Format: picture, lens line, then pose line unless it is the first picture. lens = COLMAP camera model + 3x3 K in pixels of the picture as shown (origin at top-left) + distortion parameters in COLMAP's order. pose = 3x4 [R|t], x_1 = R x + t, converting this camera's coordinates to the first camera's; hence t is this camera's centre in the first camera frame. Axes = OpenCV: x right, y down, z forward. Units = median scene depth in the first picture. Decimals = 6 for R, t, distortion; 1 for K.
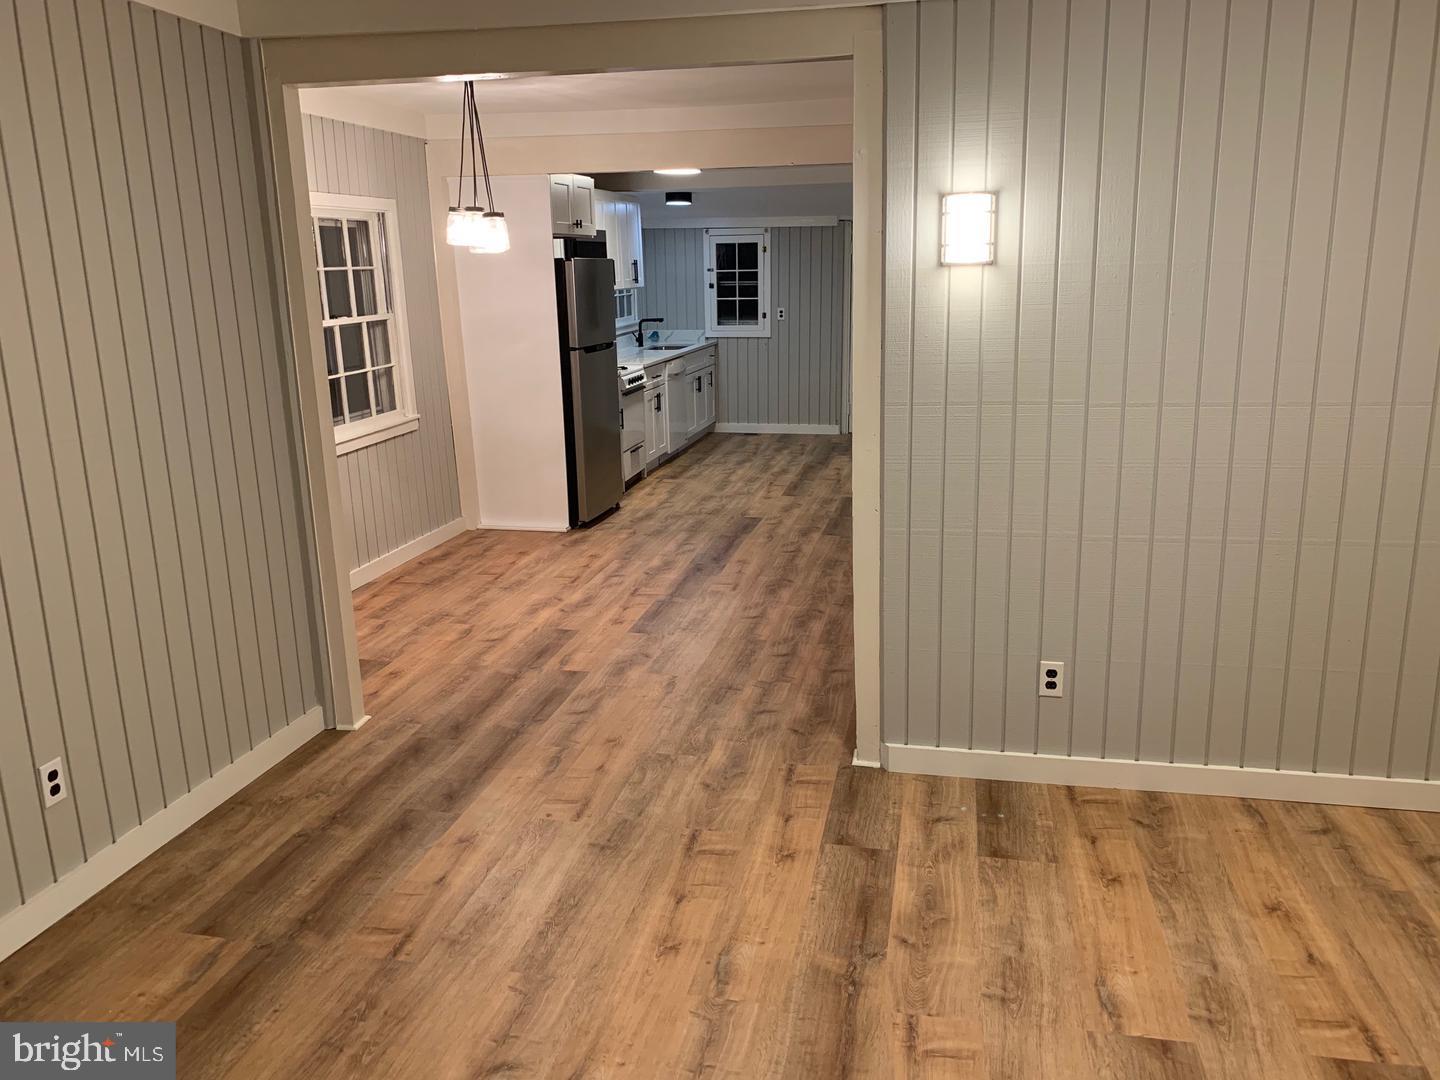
lens RADIAL K [[1096.5, 0, 719.7], [0, 1096.5, 536.9], [0, 0, 1]] dist [0.042279, -0.043590]
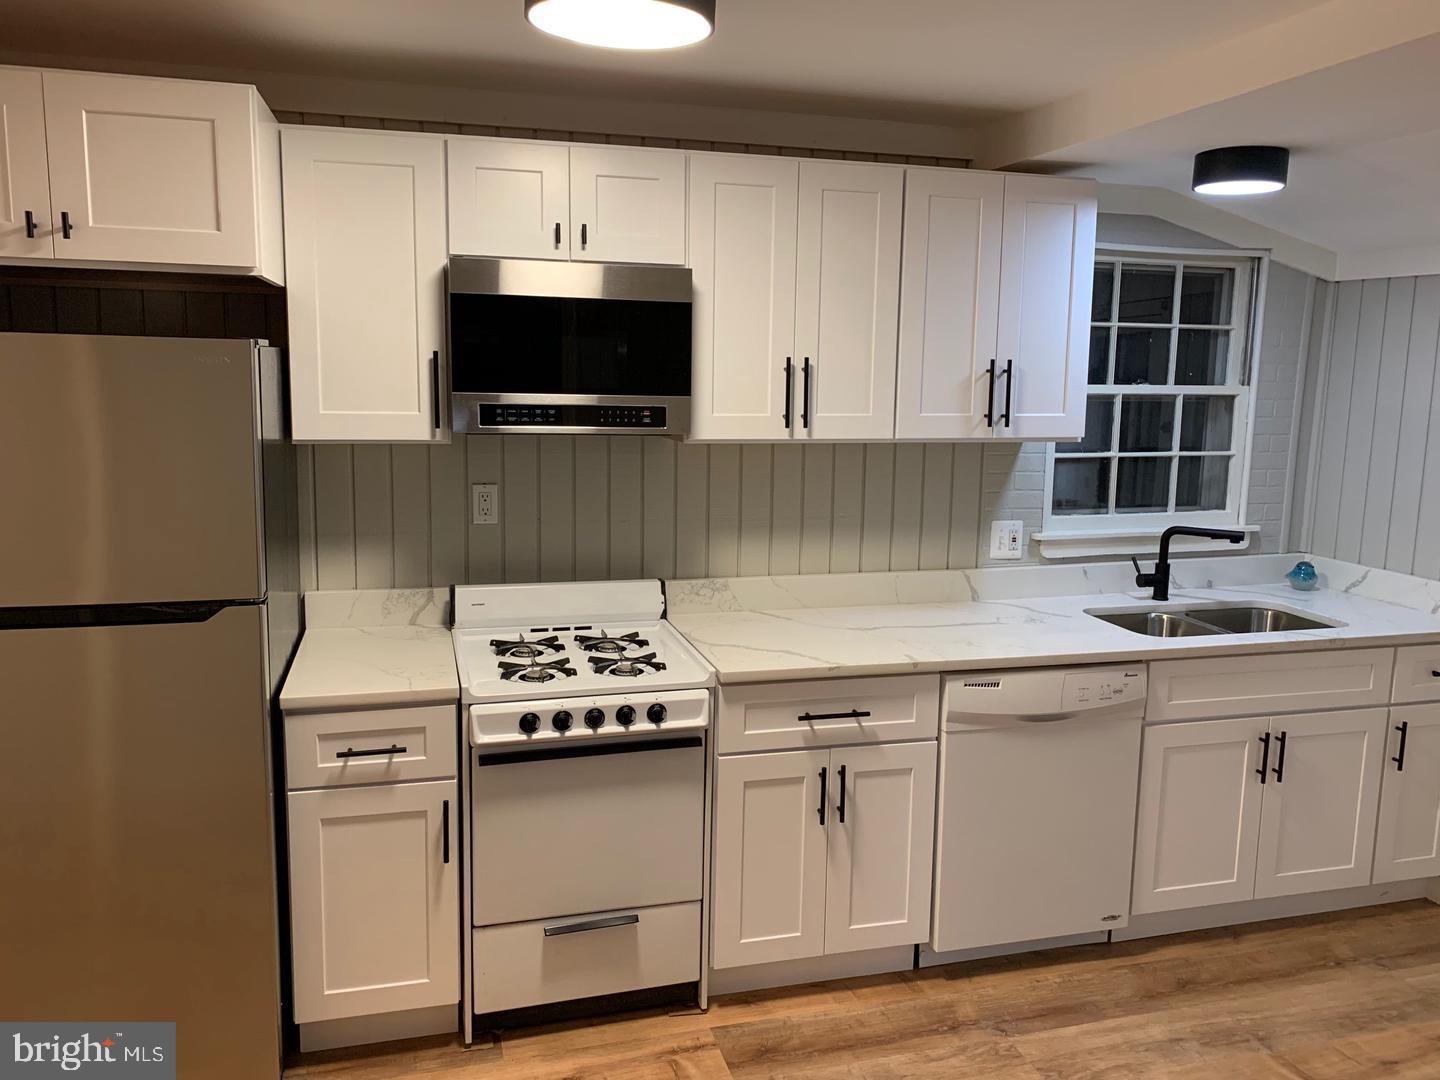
lens RADIAL K [[1096.5, 0, 721.5], [0, 1096.5, 517.3], [0, 0, 1]] dist [0.042279, -0.043590]
pose [[0.474212, 0.149569, -0.867613, 0.293976], [-0.240409, 0.970011, 0.035821, -0.312414], [0.846951, 0.191595, 0.495948, 1.223568]]
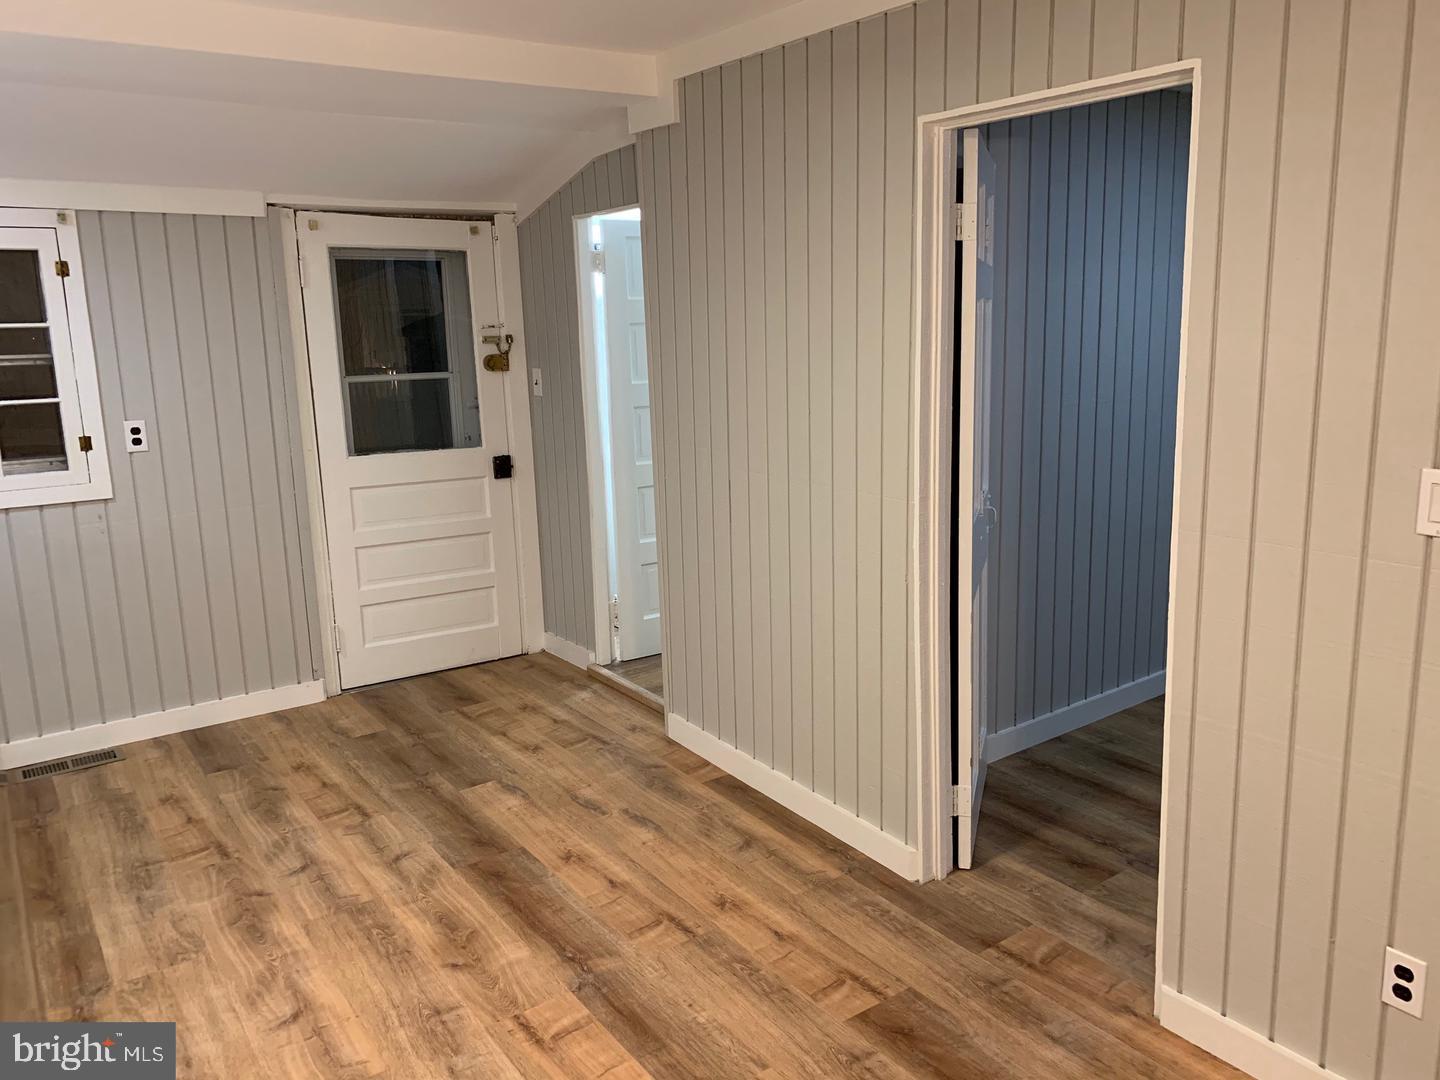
lens RADIAL K [[1096.5, 0, 717.8], [0, 1096.5, 525.1], [0, 0, 1]] dist [0.042279, -0.043590]
pose [[0.675645, -0.140081, 0.723796, -0.164864], [0.187007, 0.982236, 0.015532, -0.256616], [-0.713114, 0.124861, 0.689839, 1.082427]]
